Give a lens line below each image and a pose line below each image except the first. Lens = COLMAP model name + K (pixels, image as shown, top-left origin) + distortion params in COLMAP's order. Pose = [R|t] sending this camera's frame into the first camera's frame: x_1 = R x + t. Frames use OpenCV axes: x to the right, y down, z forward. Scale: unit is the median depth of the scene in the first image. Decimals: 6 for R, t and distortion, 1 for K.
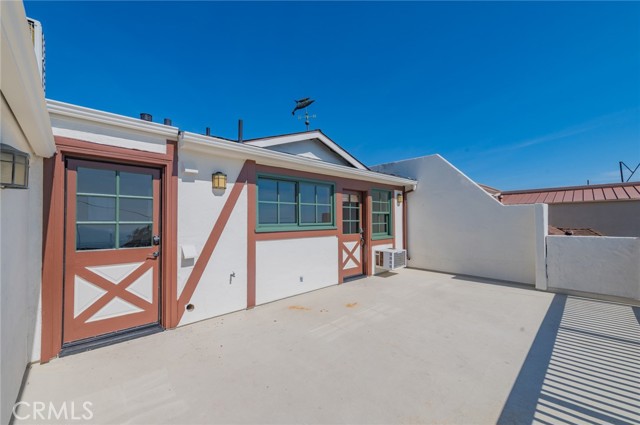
lens RADIAL K [[262.5, 0, 320.0], [0, 262.5, 212.5], [0, 0, 1]] dist [0.003510, 0.000275]
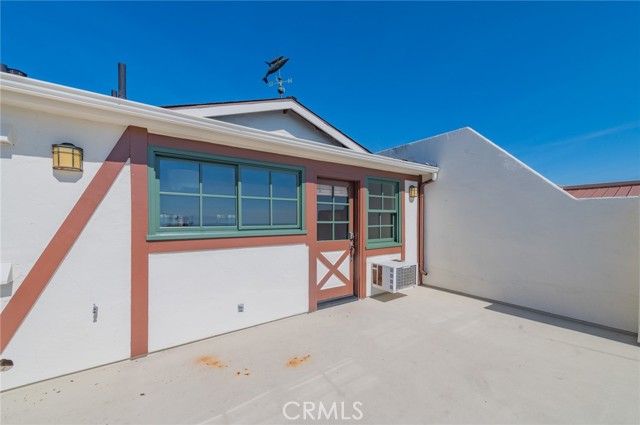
lens RADIAL K [[255.1, 0, 321.5], [0, 255.1, 218.0], [0, 0, 1]] dist [0.002628, 0.000135]
pose [[0.989472, 0.007034, -0.144554, 0.176789], [-0.003328, 0.999660, 0.025866, 0.002410], [0.144687, -0.025113, 0.989159, 0.293199]]
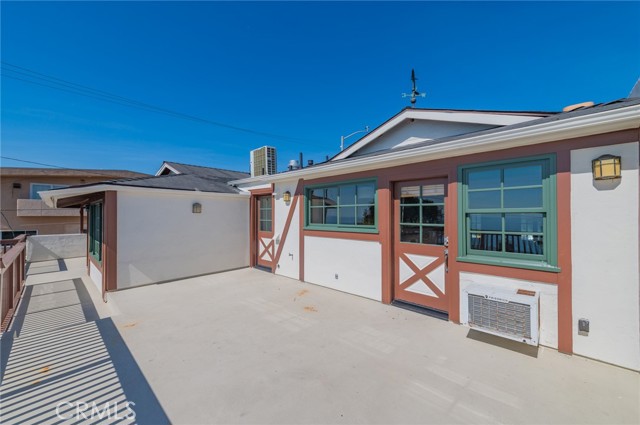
lens RADIAL K [[248.8, 0, 319.3], [0, 248.8, 219.8], [0, 0, 1]] dist [-0.001390, -0.000099]
pose [[0.030105, 0.003435, -0.999541, 0.721190], [0.010108, 0.999942, 0.003741, 0.014260], [0.999496, -0.010216, 0.030068, 0.692644]]
